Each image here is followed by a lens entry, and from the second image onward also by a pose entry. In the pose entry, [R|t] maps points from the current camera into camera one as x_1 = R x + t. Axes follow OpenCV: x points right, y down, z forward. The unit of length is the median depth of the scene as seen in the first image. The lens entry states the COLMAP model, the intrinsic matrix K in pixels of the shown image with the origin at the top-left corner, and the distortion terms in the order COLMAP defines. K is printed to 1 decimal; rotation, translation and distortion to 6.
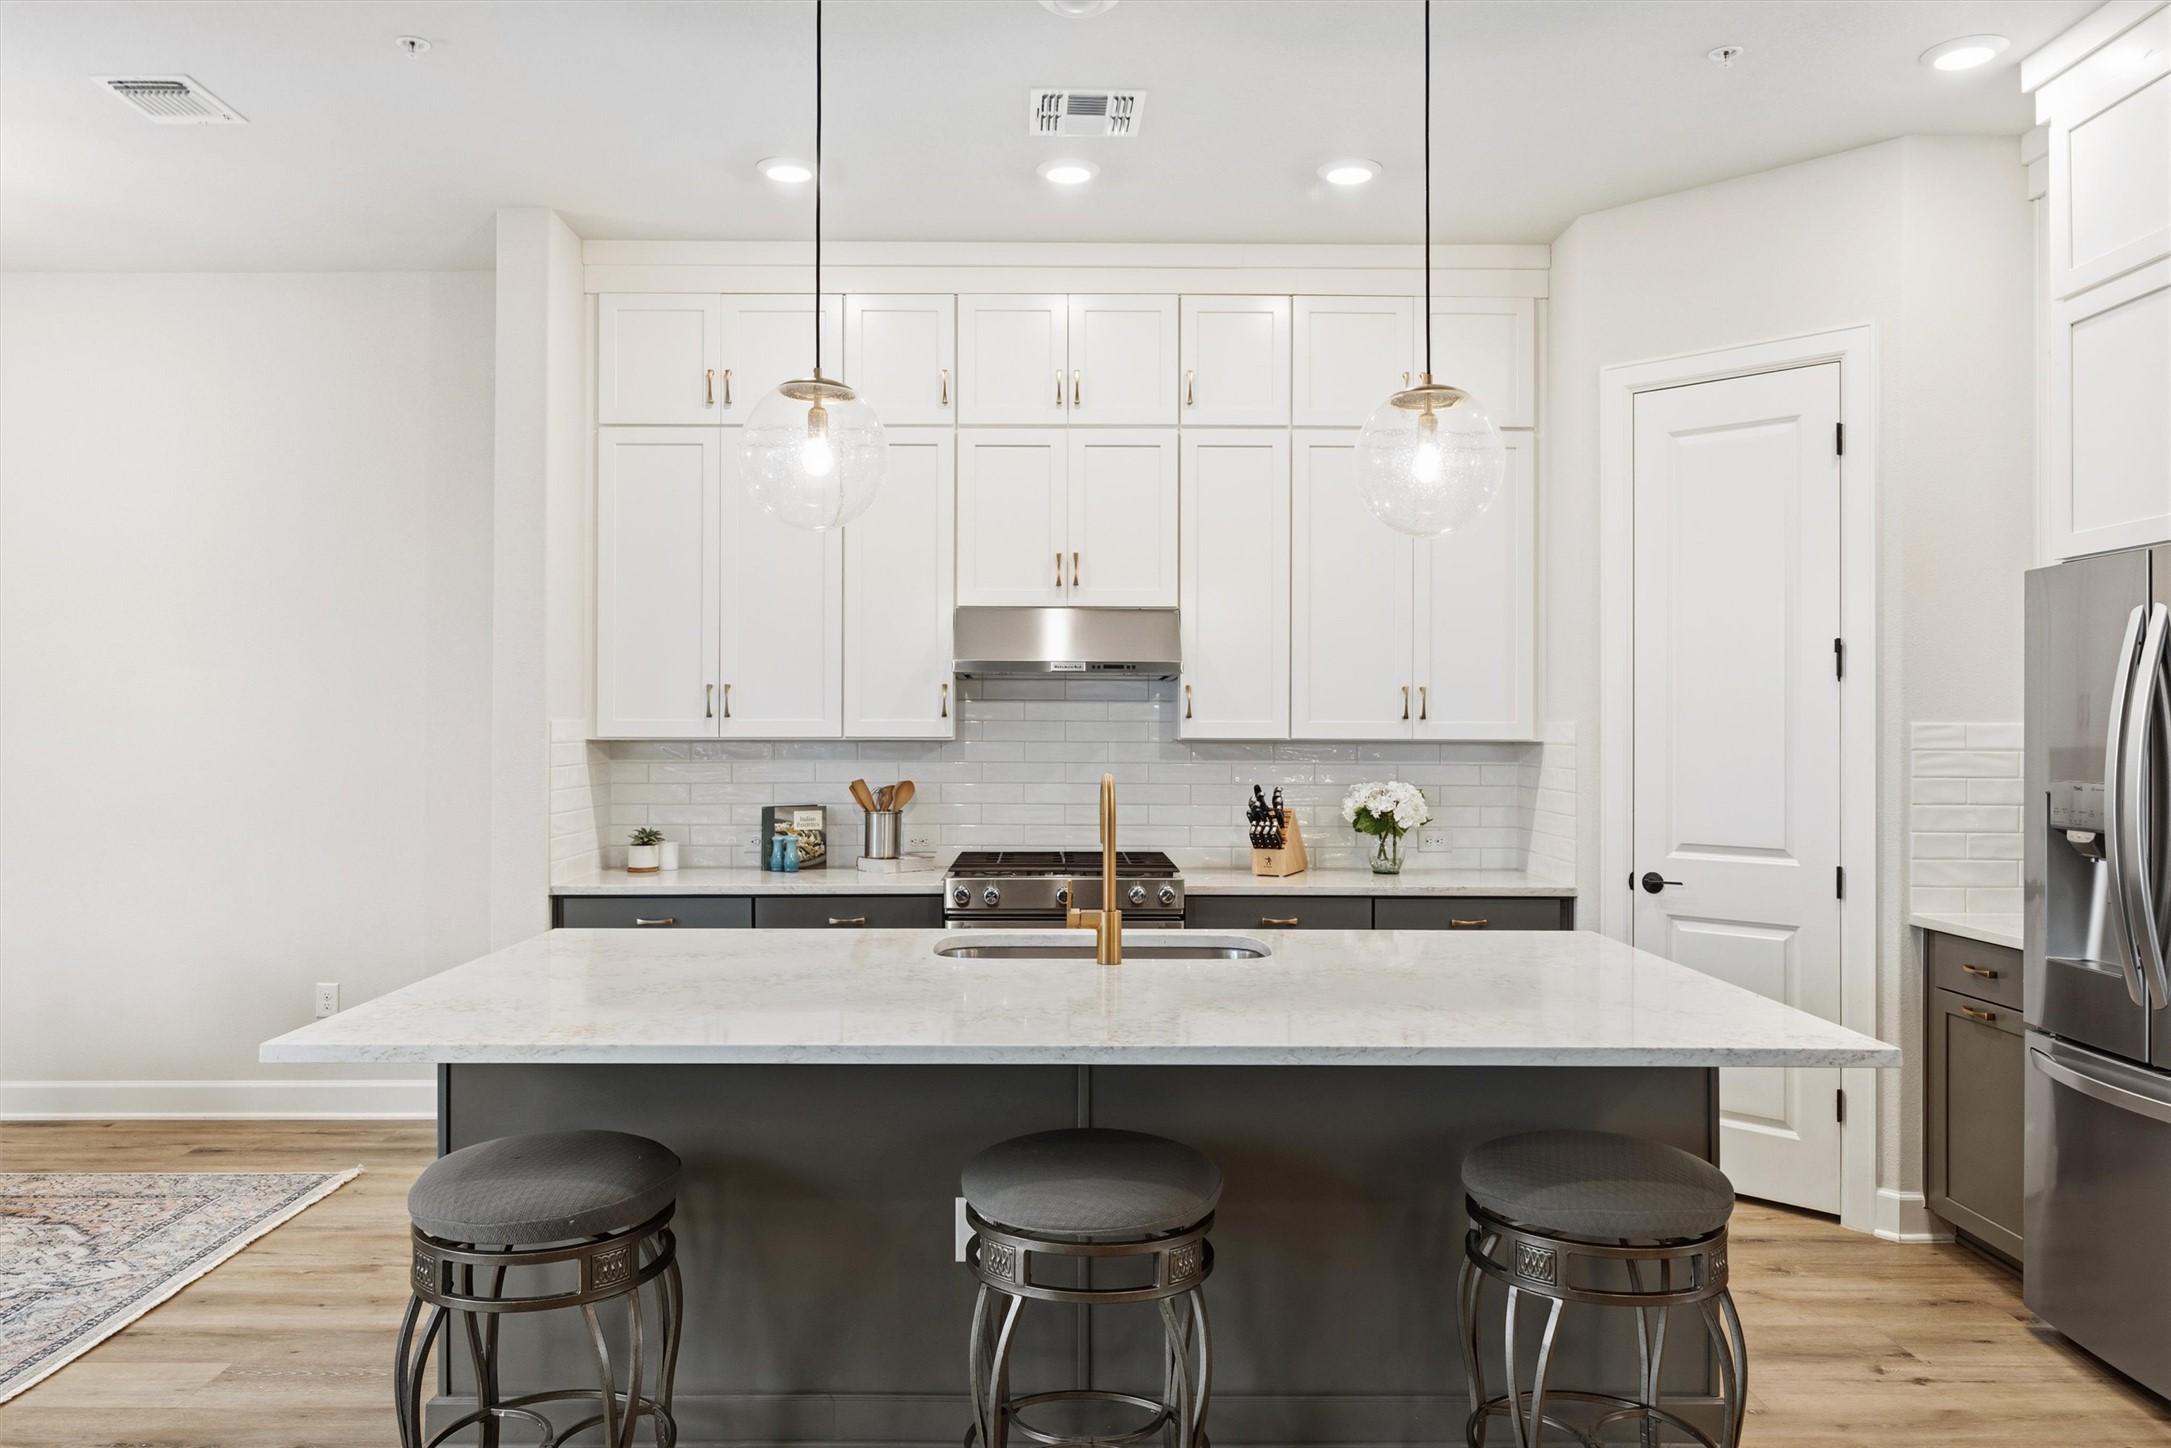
lens RADIAL K [[1526.3, 0, 1081.3], [0, 1526.3, 719.5], [0, 0, 1]] dist [-0.013127, 0.003144]
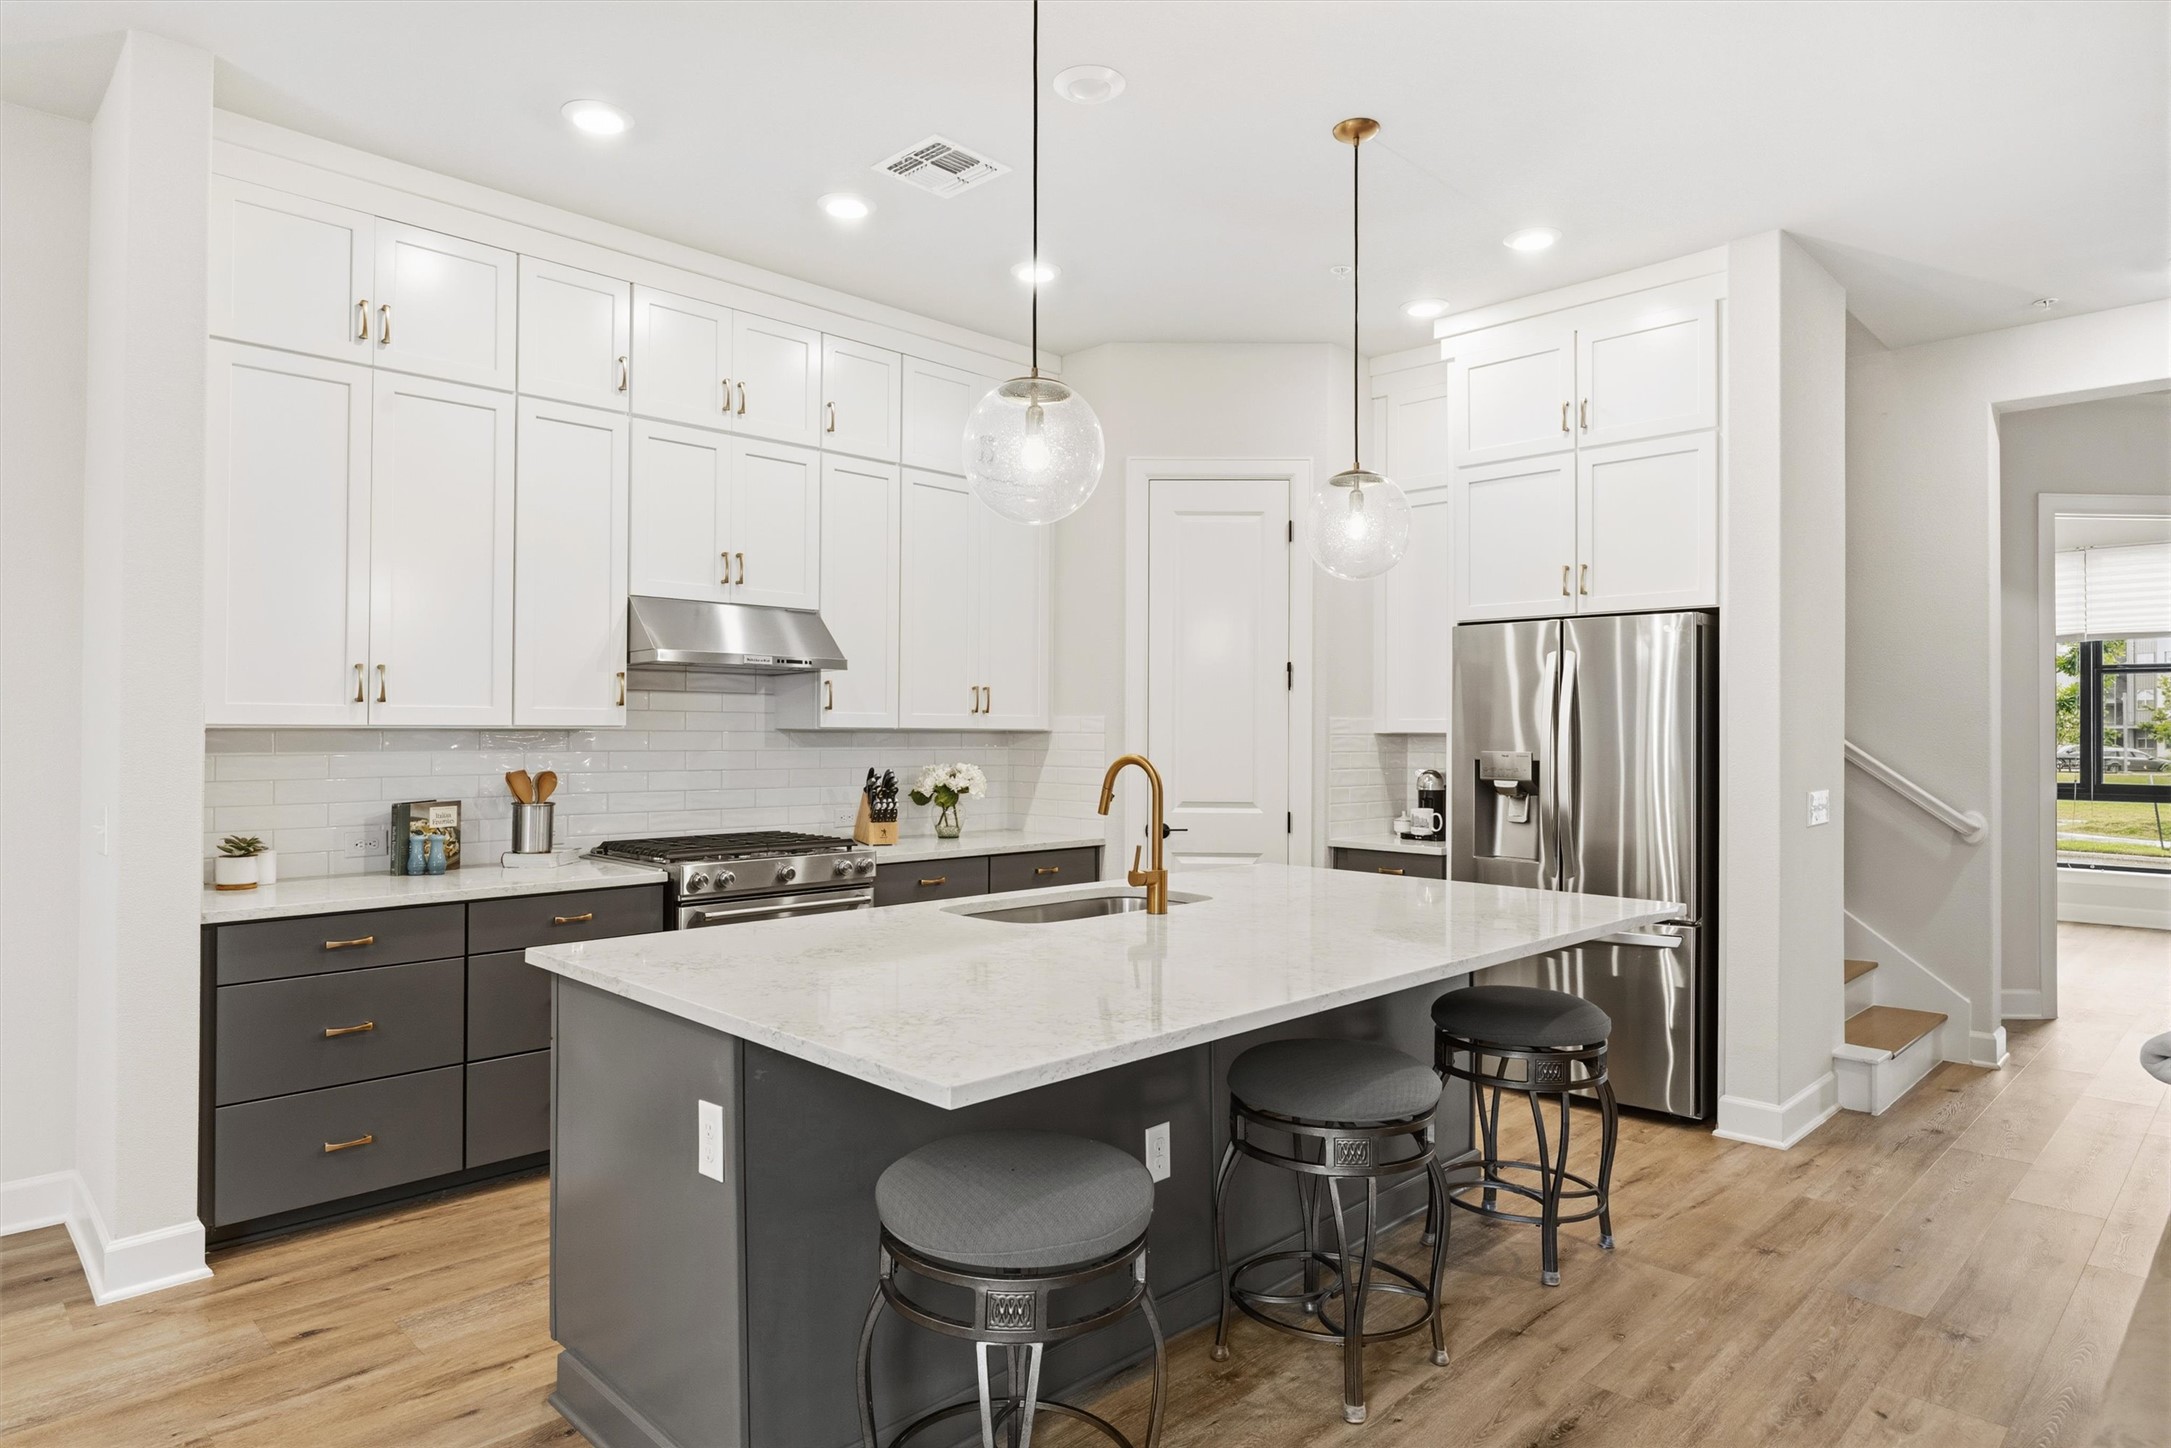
lens RADIAL K [[1240.8, 0, 1070.6], [0, 1240.8, 722.9], [0, 0, 1]] dist [-0.007239, -0.001013]
pose [[0.722352, 0.004854, 0.691508, -0.433375], [-0.007232, 0.999974, 0.000535, 0.007015], [-0.691488, -0.005387, 0.722368, 0.212729]]
